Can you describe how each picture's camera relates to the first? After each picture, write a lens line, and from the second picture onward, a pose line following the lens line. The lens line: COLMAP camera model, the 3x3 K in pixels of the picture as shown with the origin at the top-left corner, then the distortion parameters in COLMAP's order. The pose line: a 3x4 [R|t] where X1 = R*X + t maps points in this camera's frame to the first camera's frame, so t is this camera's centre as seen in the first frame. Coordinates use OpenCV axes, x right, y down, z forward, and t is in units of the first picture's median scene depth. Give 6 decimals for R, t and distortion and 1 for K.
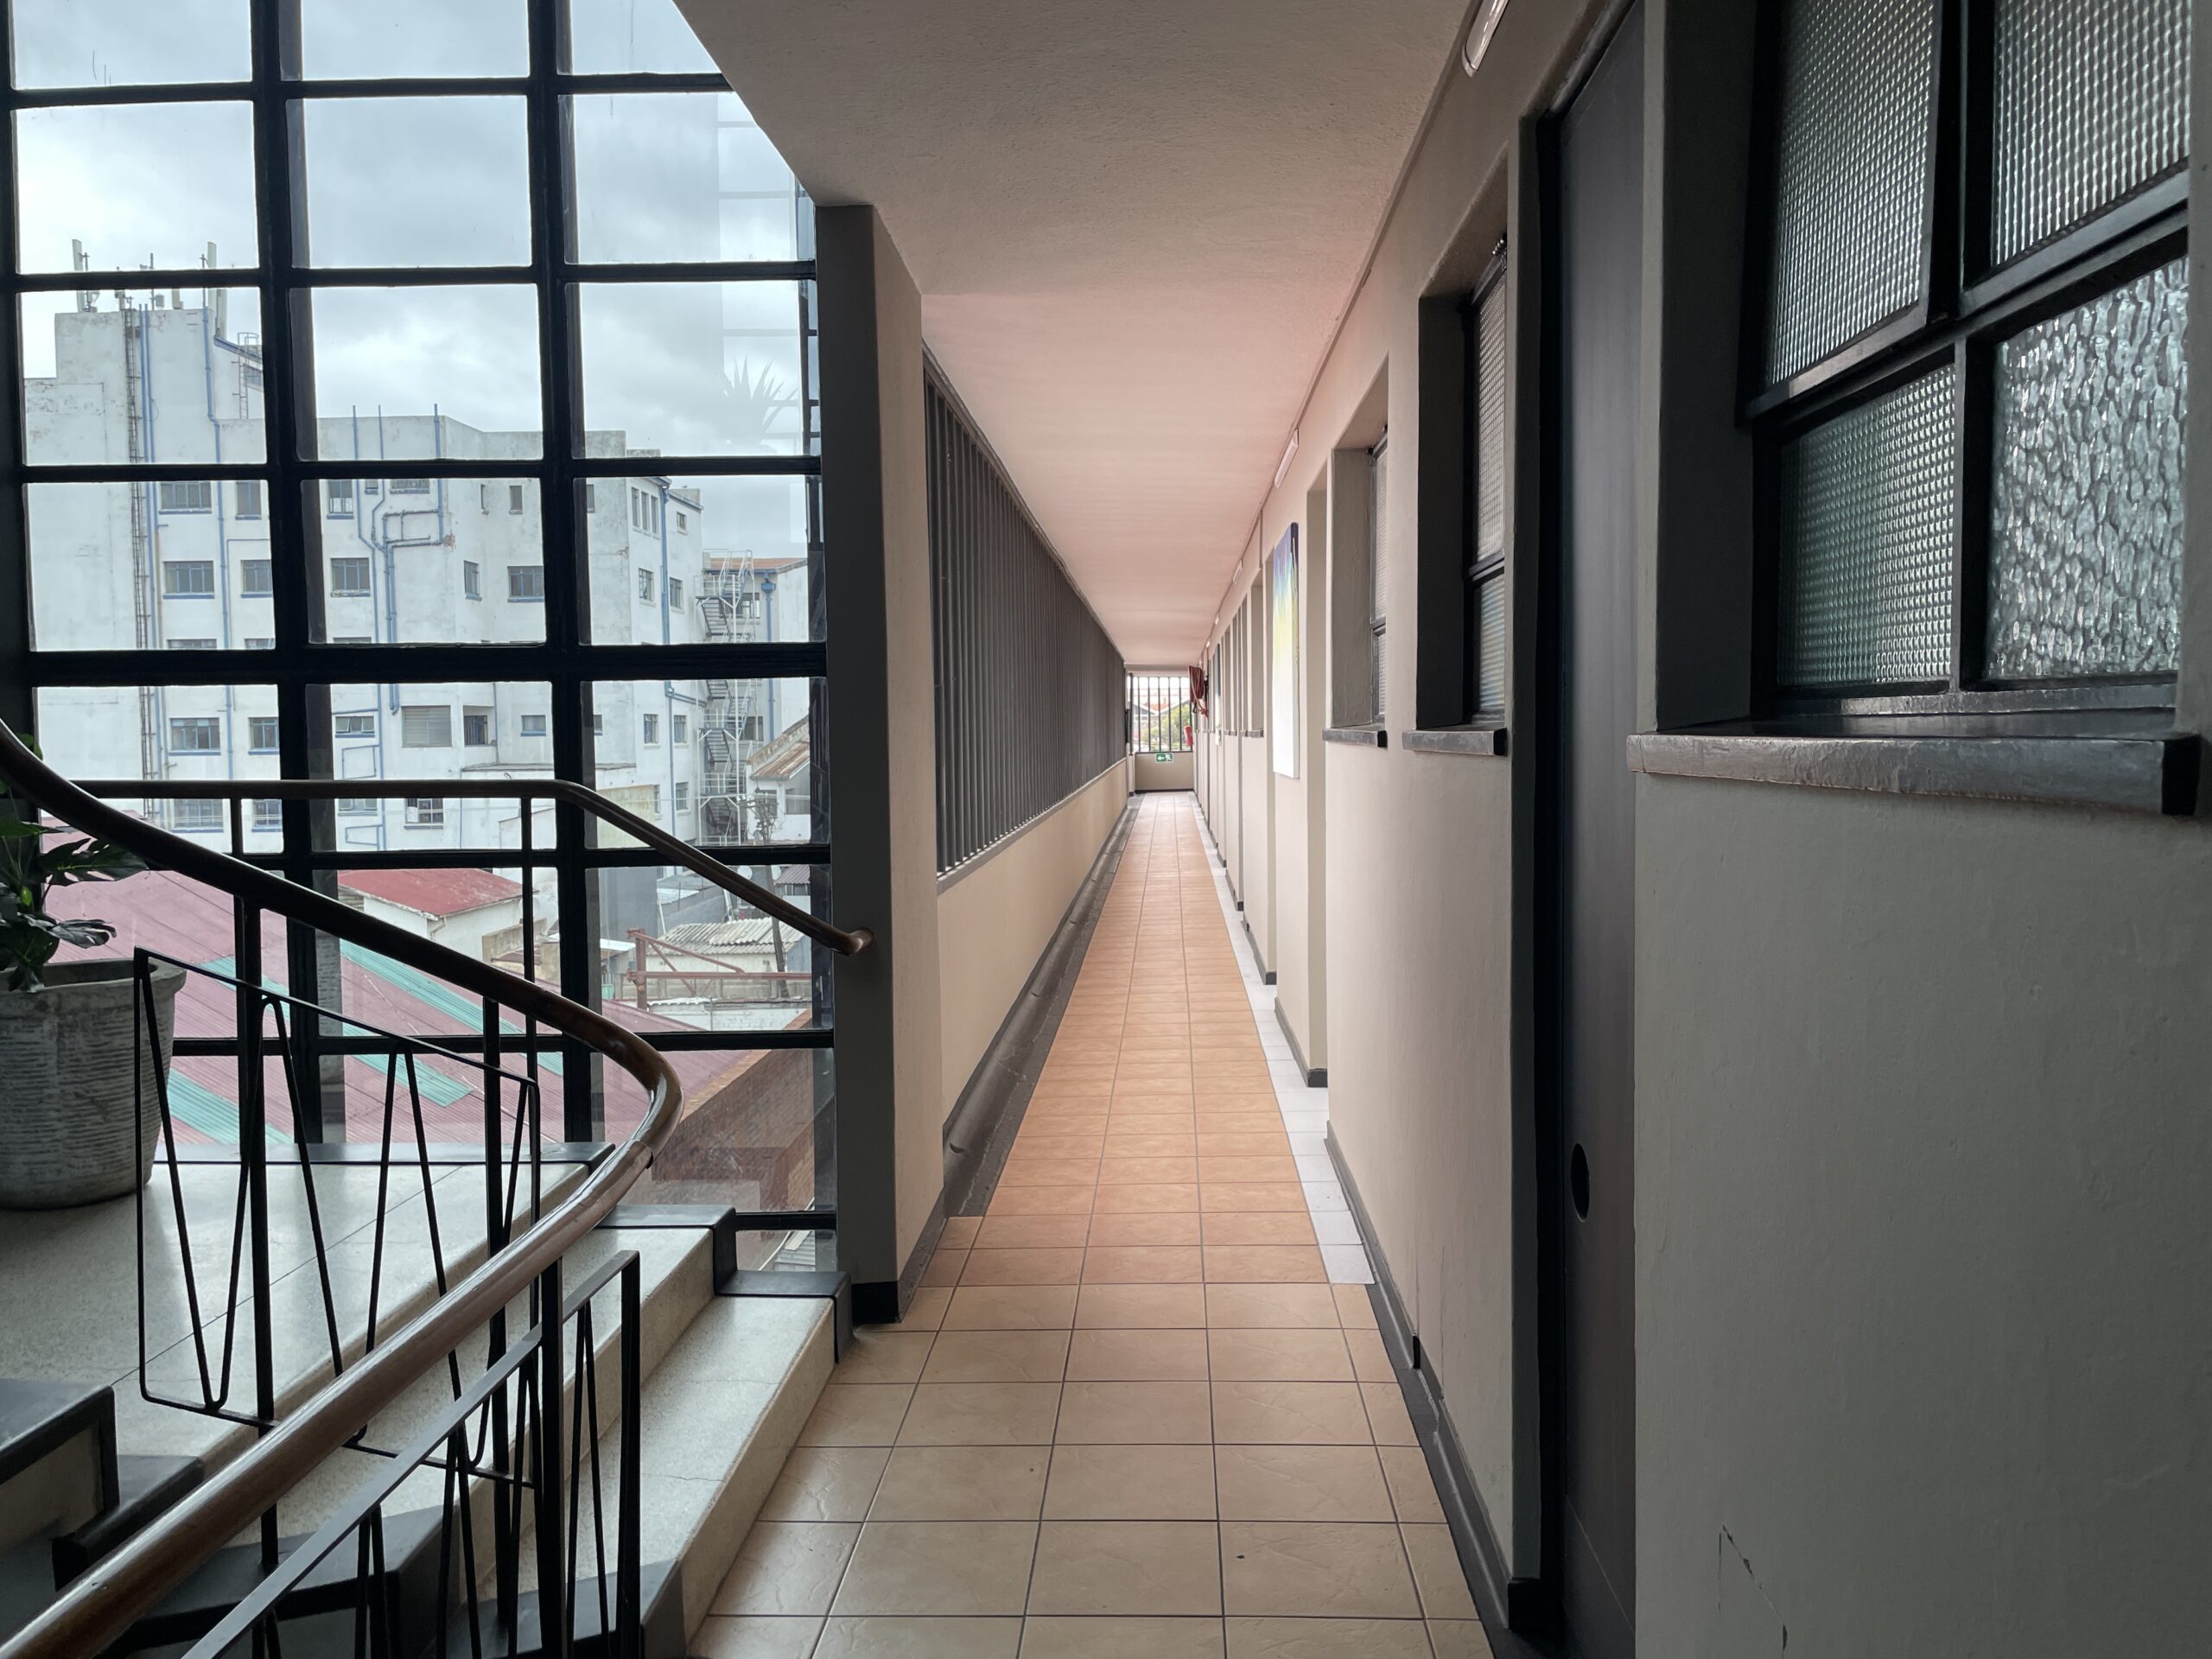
lens RADIAL K [[1682.6, 0, 1098.3], [0, 1682.6, 822.9], [0, 0, 1]] dist [0.065541, -0.083053]
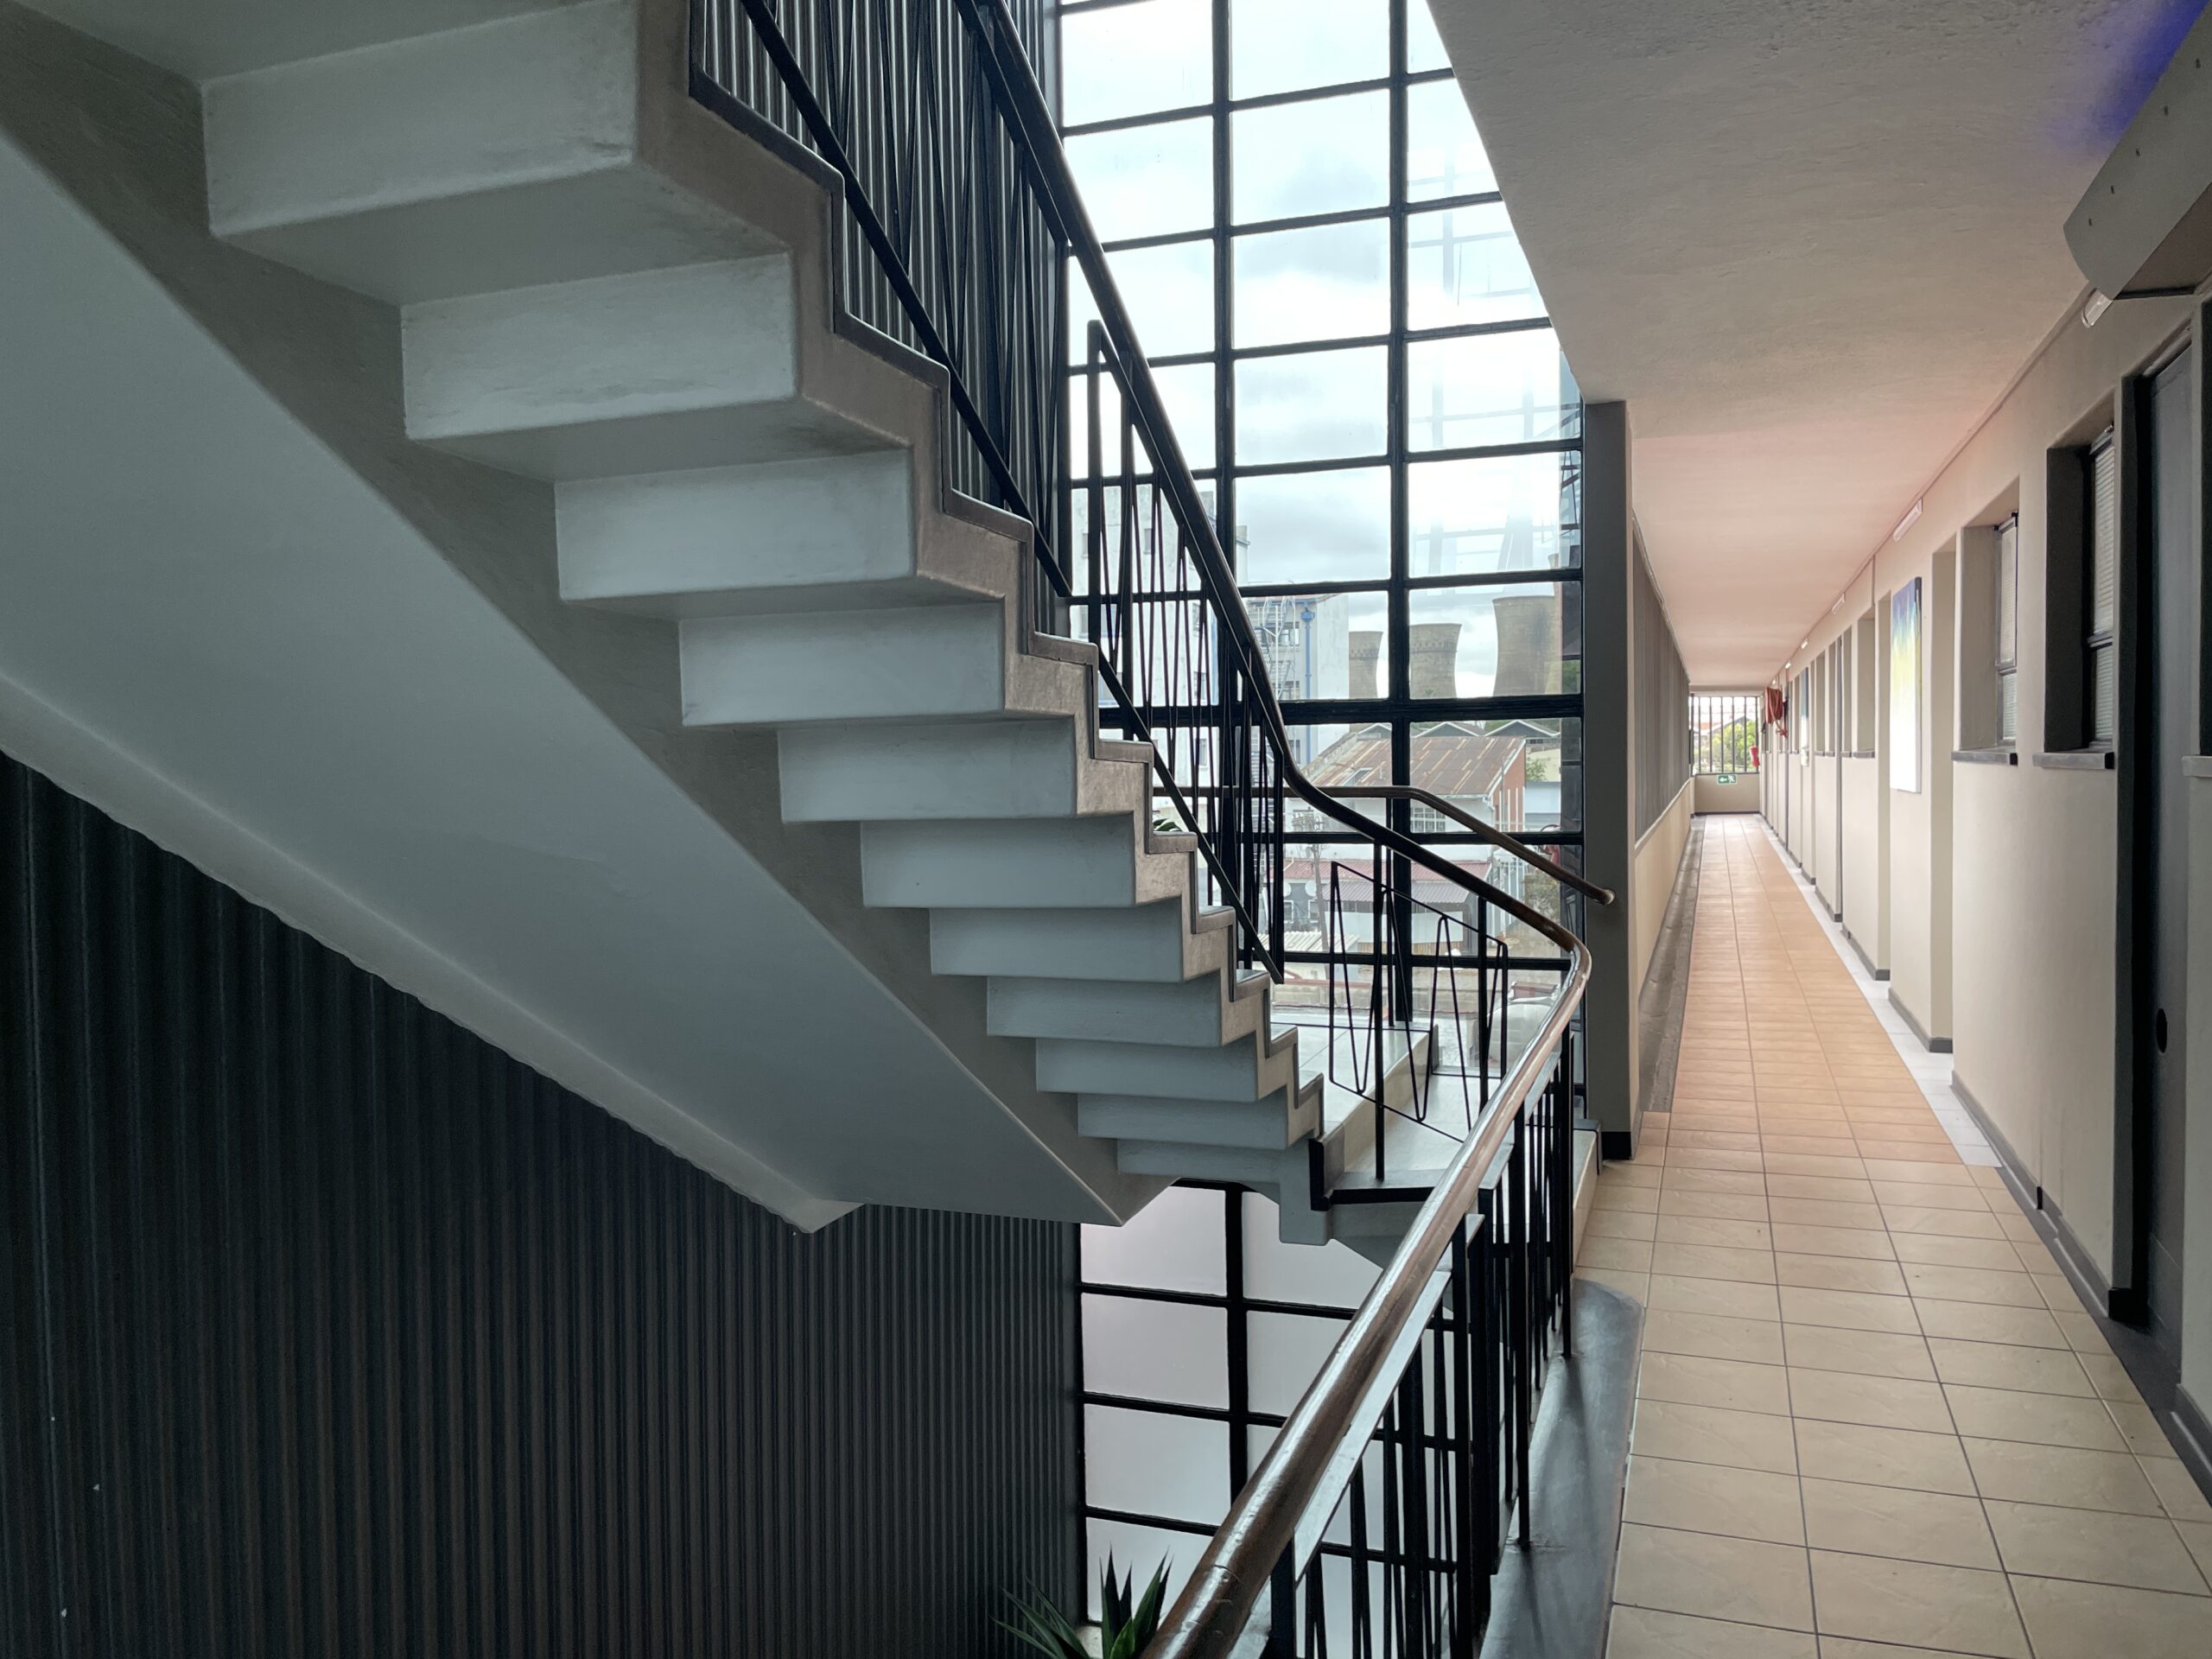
lens RADIAL K [[1682.6, 0, 1054.3], [0, 1682.6, 819.8], [0, 0, 1]] dist [0.065541, -0.083053]
pose [[0.946178, 0.009048, -0.323520, -0.105555], [-0.013912, 0.999822, -0.012723, 0.024528], [0.323347, 0.016539, 0.946136, -0.487220]]
